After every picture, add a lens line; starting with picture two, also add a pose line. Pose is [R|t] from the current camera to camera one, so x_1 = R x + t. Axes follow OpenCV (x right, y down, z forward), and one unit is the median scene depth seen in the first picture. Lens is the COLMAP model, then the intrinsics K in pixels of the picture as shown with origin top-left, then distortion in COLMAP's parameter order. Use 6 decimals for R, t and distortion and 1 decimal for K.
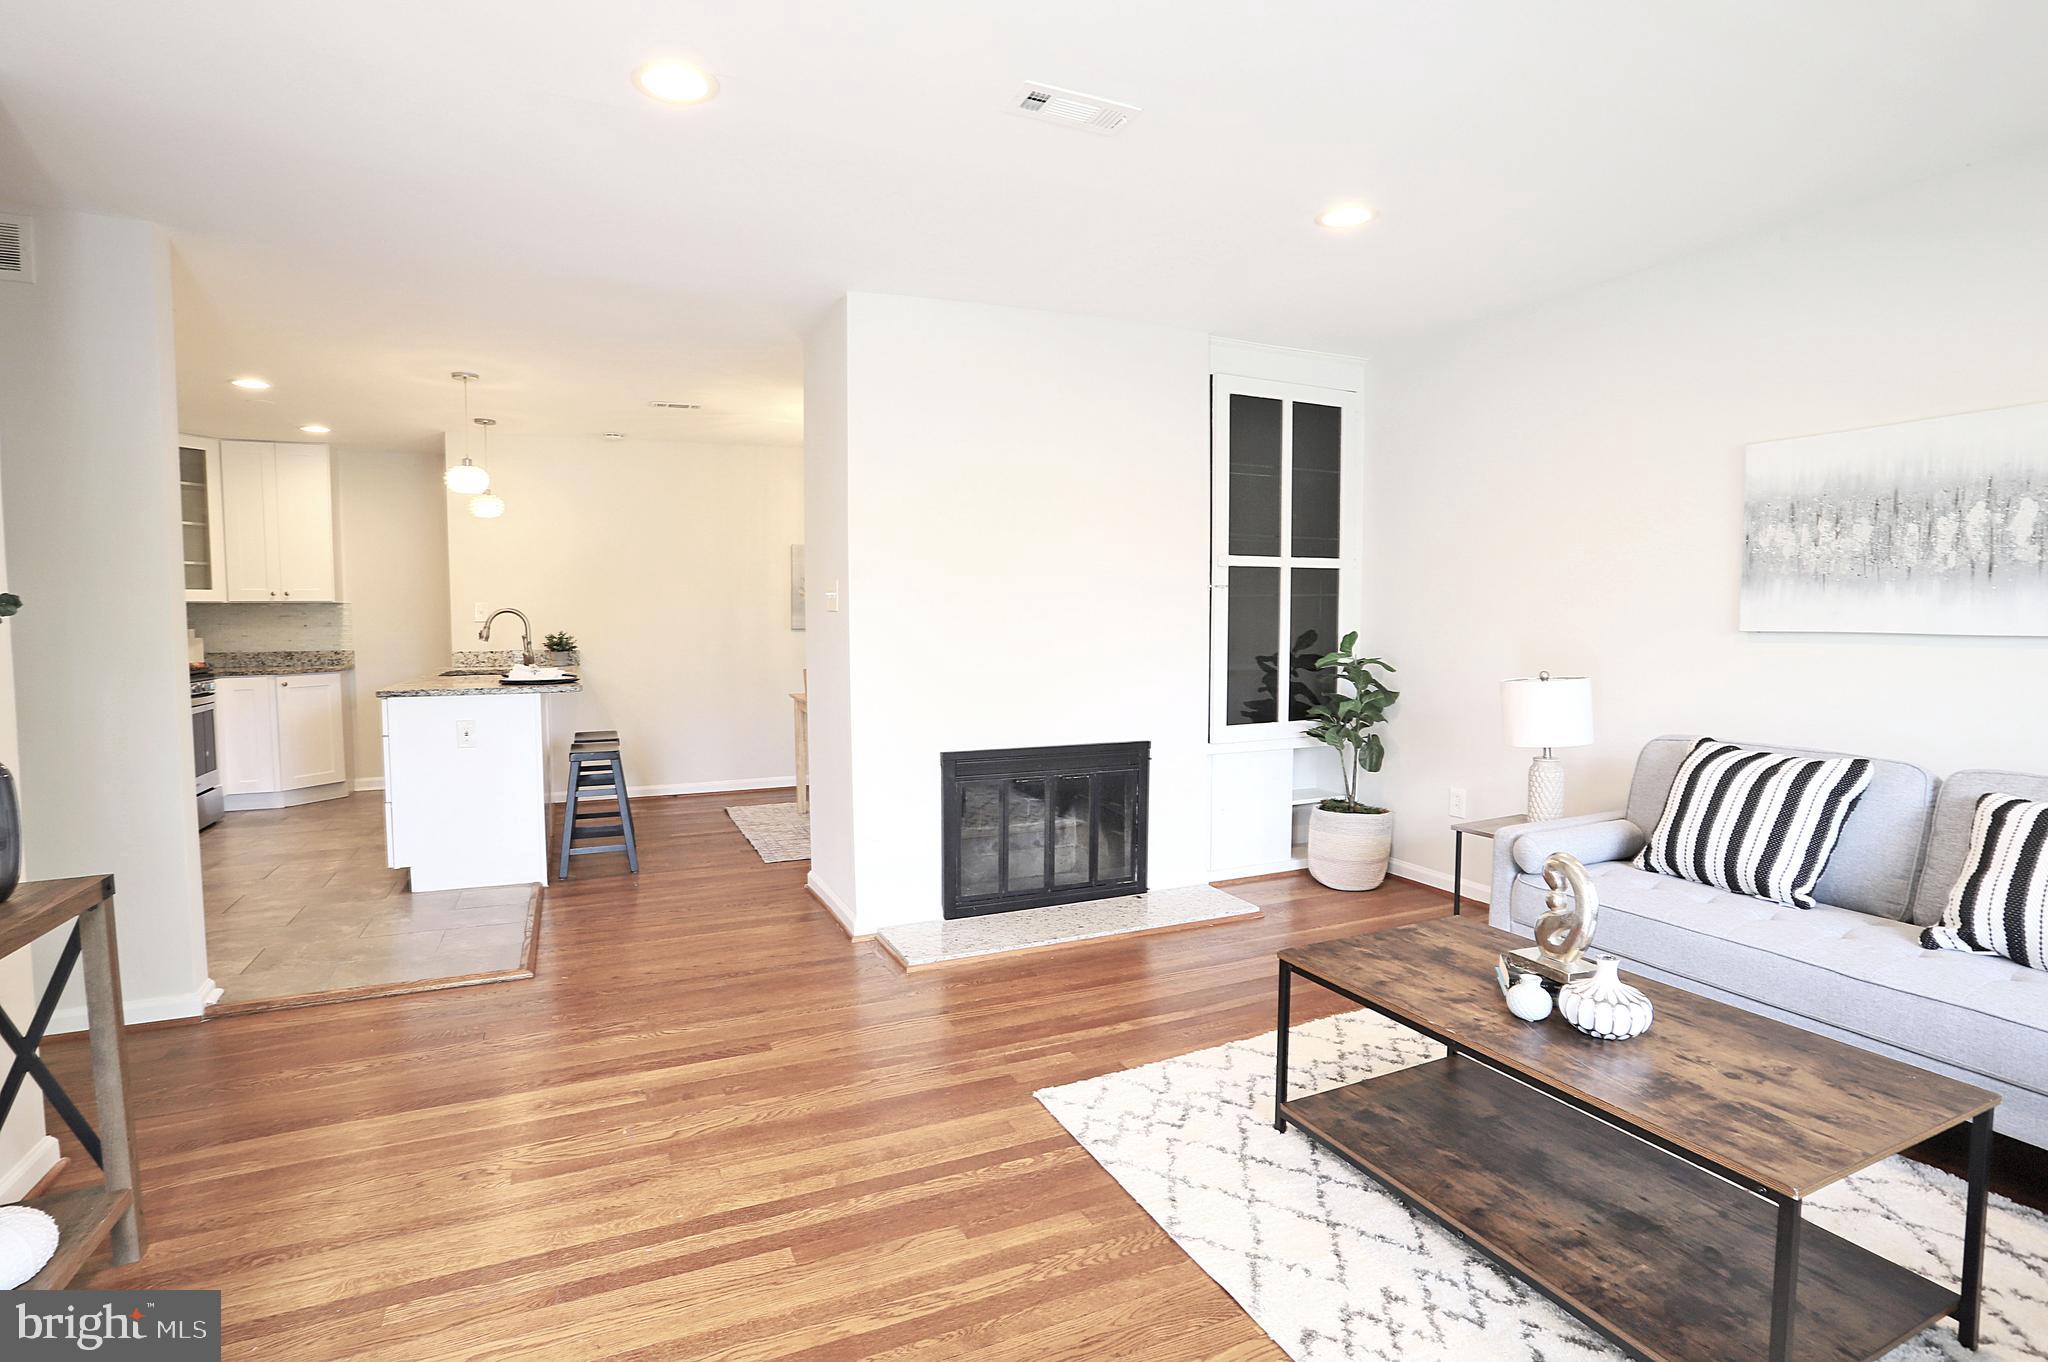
lens RADIAL K [[1016.8, 0, 1024.0], [0, 1016.8, 681.0], [0, 0, 1]] dist [-0.065610, 0.037265]
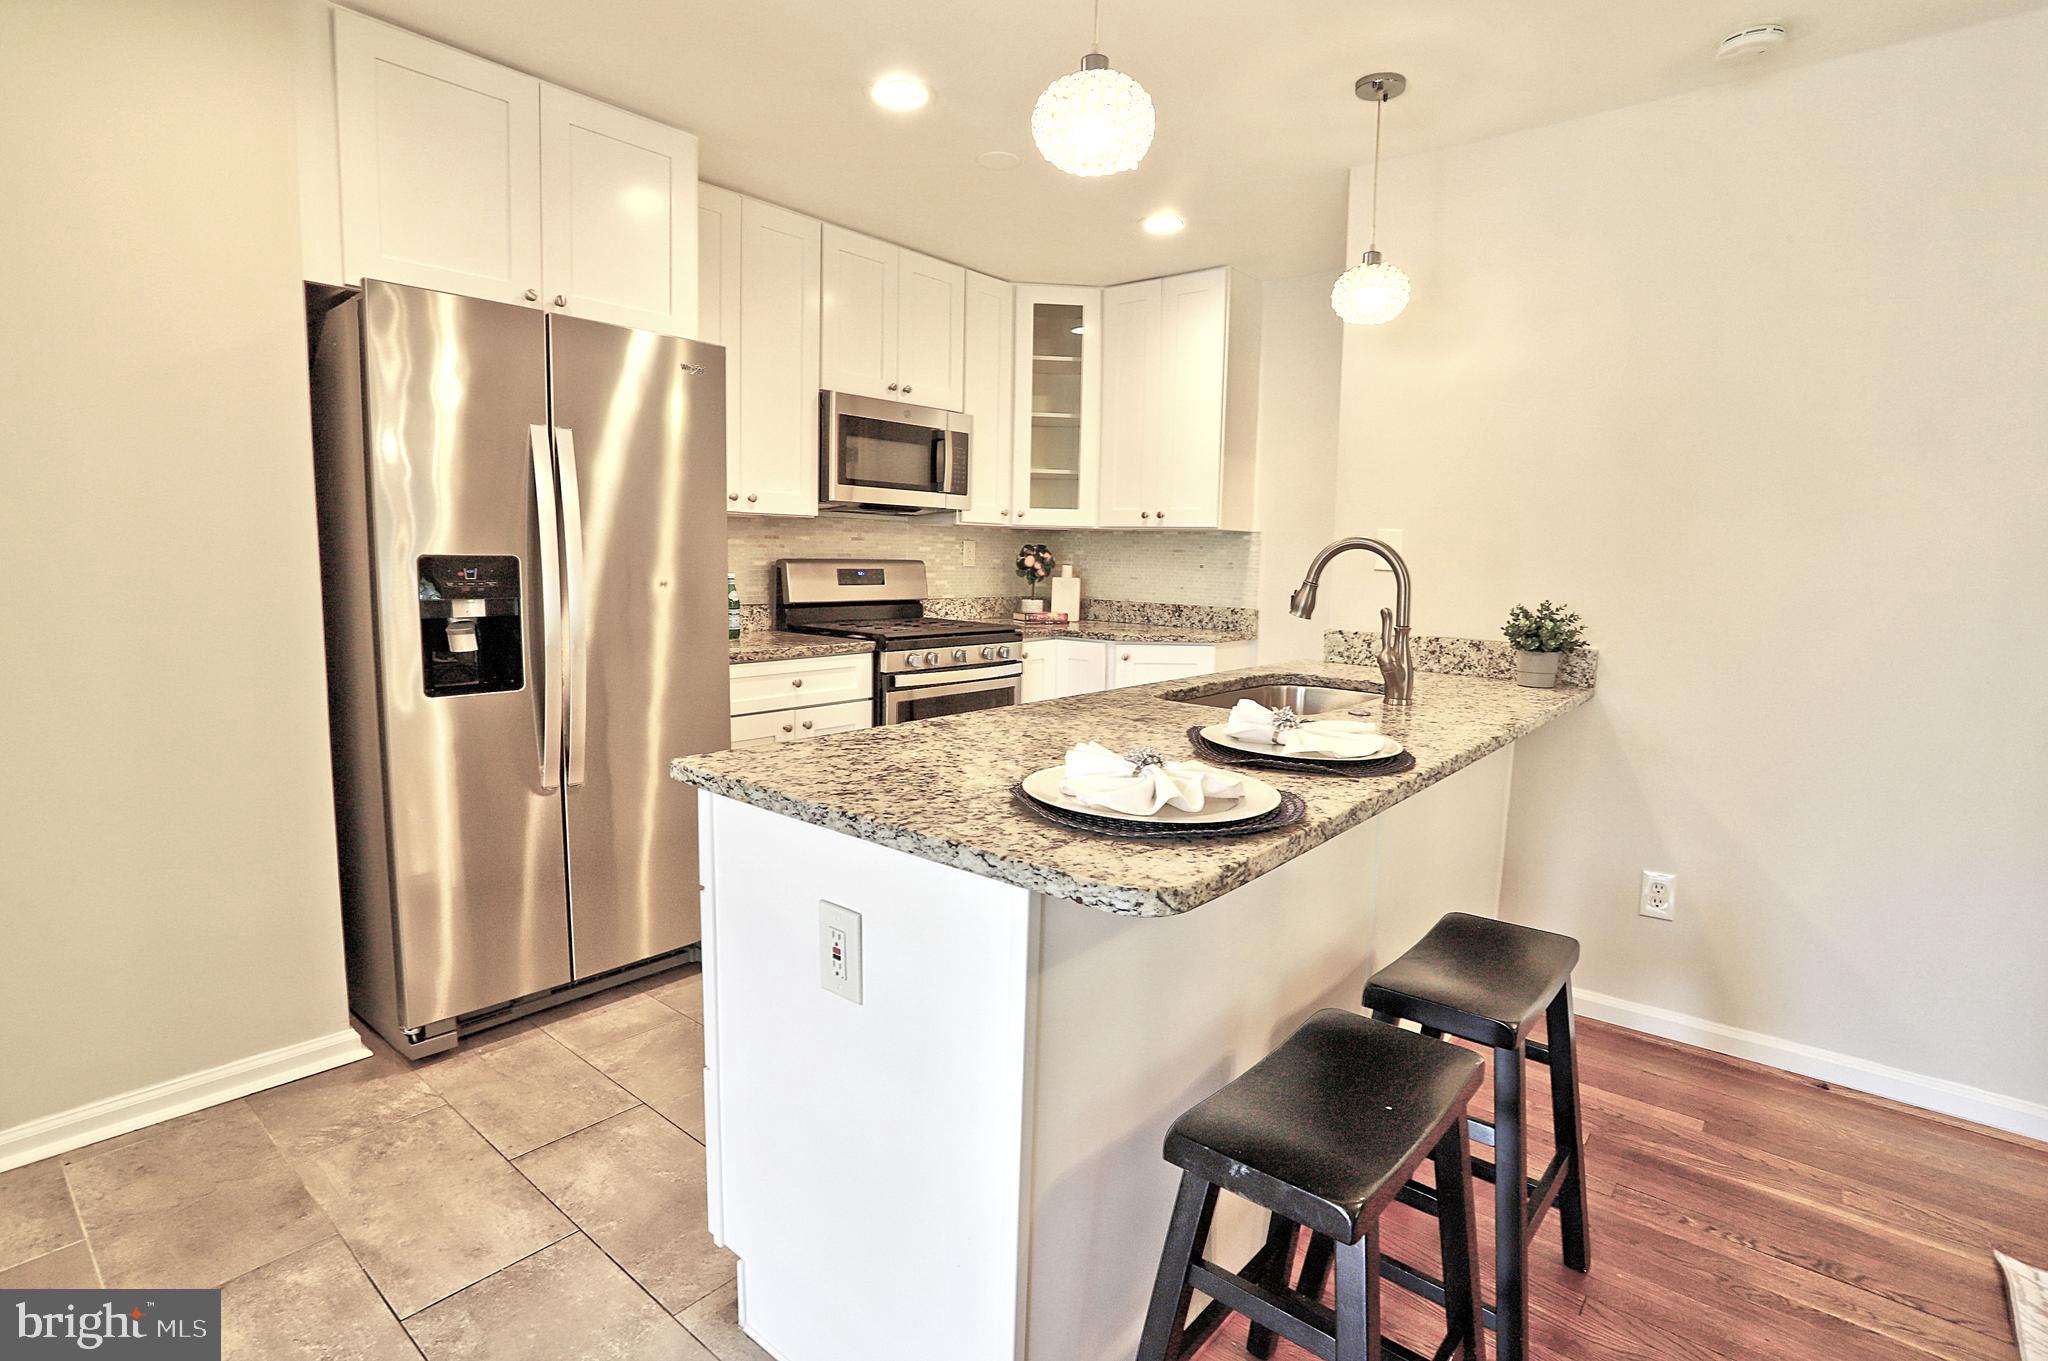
lens RADIAL K [[988.4, 0, 1024.0], [0, 988.4, 680.5], [0, 0, 1]] dist [-0.077404, 0.032687]
pose [[0.456317, 0.129630, -0.880324, -0.211085], [-0.082512, 0.991233, 0.103191, -0.040858], [0.885983, 0.025549, 0.463013, 0.634860]]
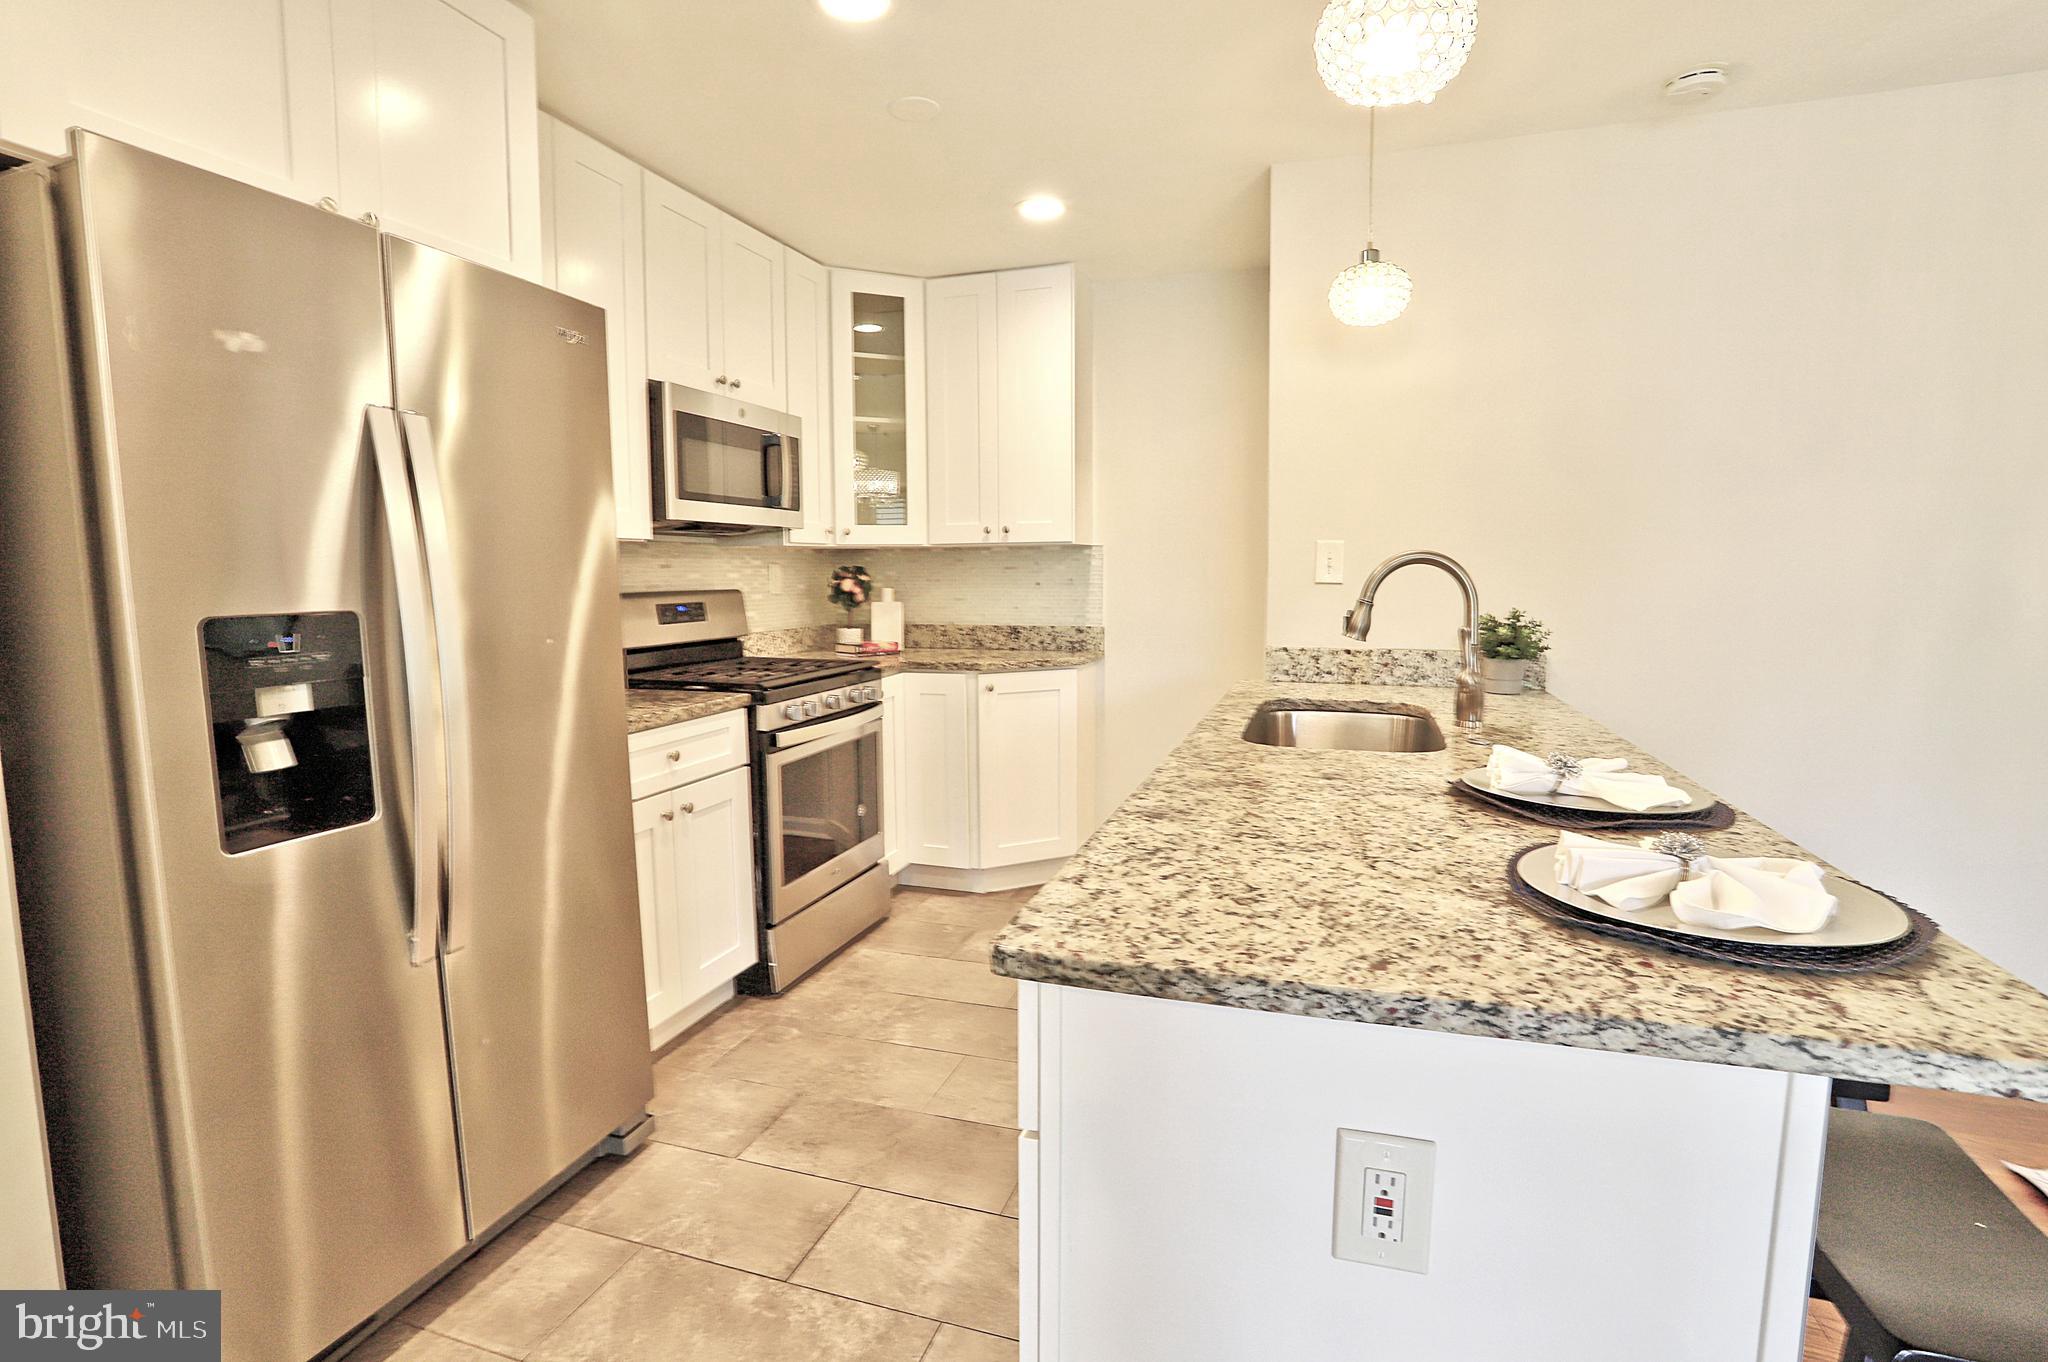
lens RADIAL K [[988.4, 0, 1024.0], [0, 988.4, 681.0], [0, 0, 1]] dist [-0.077404, 0.032687]
pose [[0.747155, 0.074552, -0.660455, -0.345630], [-0.039711, 0.996921, 0.067608, -0.039113], [0.663462, -0.024286, 0.747815, 0.571851]]
